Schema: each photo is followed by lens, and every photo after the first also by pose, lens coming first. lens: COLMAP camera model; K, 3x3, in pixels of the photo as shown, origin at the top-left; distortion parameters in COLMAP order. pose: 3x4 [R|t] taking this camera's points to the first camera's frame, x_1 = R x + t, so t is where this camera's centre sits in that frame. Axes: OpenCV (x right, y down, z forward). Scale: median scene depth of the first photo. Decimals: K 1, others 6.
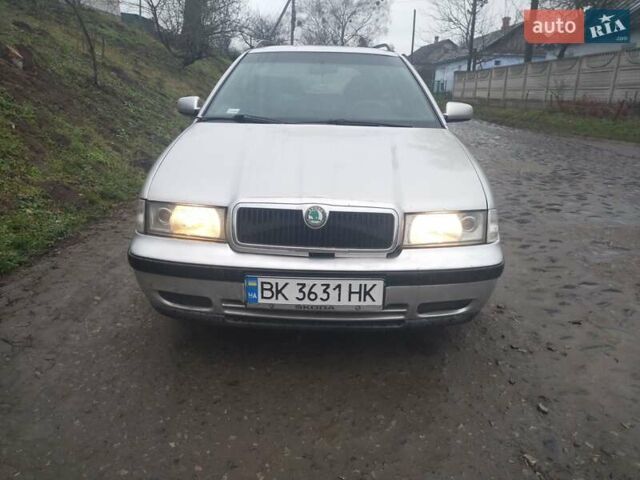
lens RADIAL K [[477.6, 0, 320.0], [0, 477.6, 240.0], [0, 0, 1]] dist [0.054638, -0.050059]
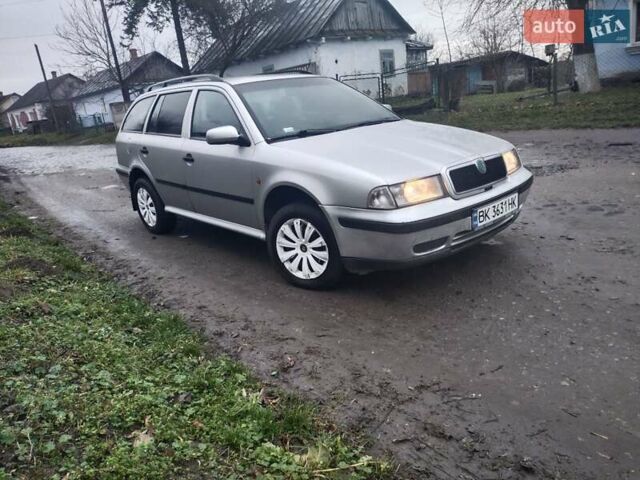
lens RADIAL K [[477.6, 0, 320.0], [0, 477.6, 240.0], [0, 0, 1]] dist [0.054638, -0.050059]
pose [[0.732867, -0.290999, 0.615001, -1.383775], [0.323928, 0.944131, 0.060724, -0.082842], [-0.598312, 0.154714, 0.786185, 0.079855]]
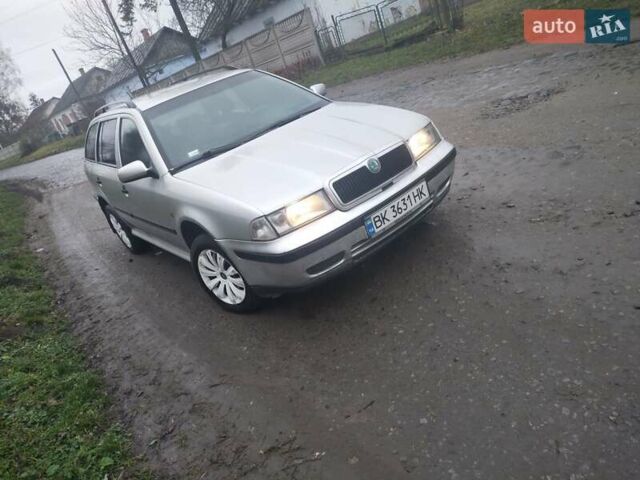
lens RADIAL K [[477.6, 0, 320.0], [0, 477.6, 240.0], [0, 0, 1]] dist [0.054638, -0.050059]
pose [[0.728451, -0.497692, 0.470809, -0.899220], [0.506876, 0.853855, 0.118355, -0.104968], [-0.460907, 0.152426, 0.874260, -0.195514]]
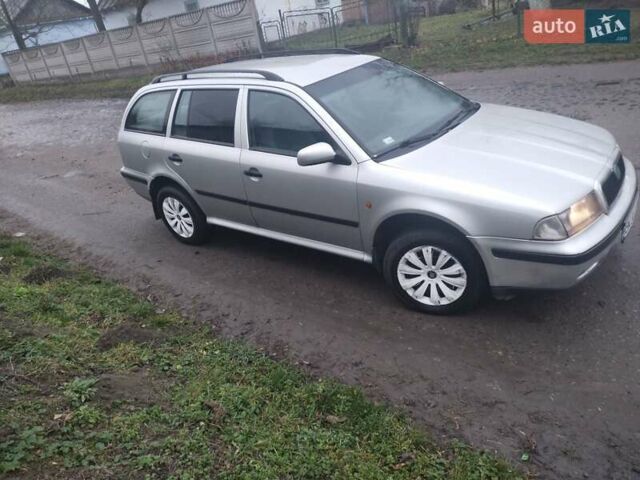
lens RADIAL K [[477.6, 0, 320.0], [0, 477.6, 240.0], [0, 0, 1]] dist [0.054638, -0.050059]
pose [[0.590072, -0.462096, 0.662029, -1.599953], [0.408965, 0.878093, 0.248395, -0.595672], [-0.696105, 0.124176, 0.707119, 0.552808]]
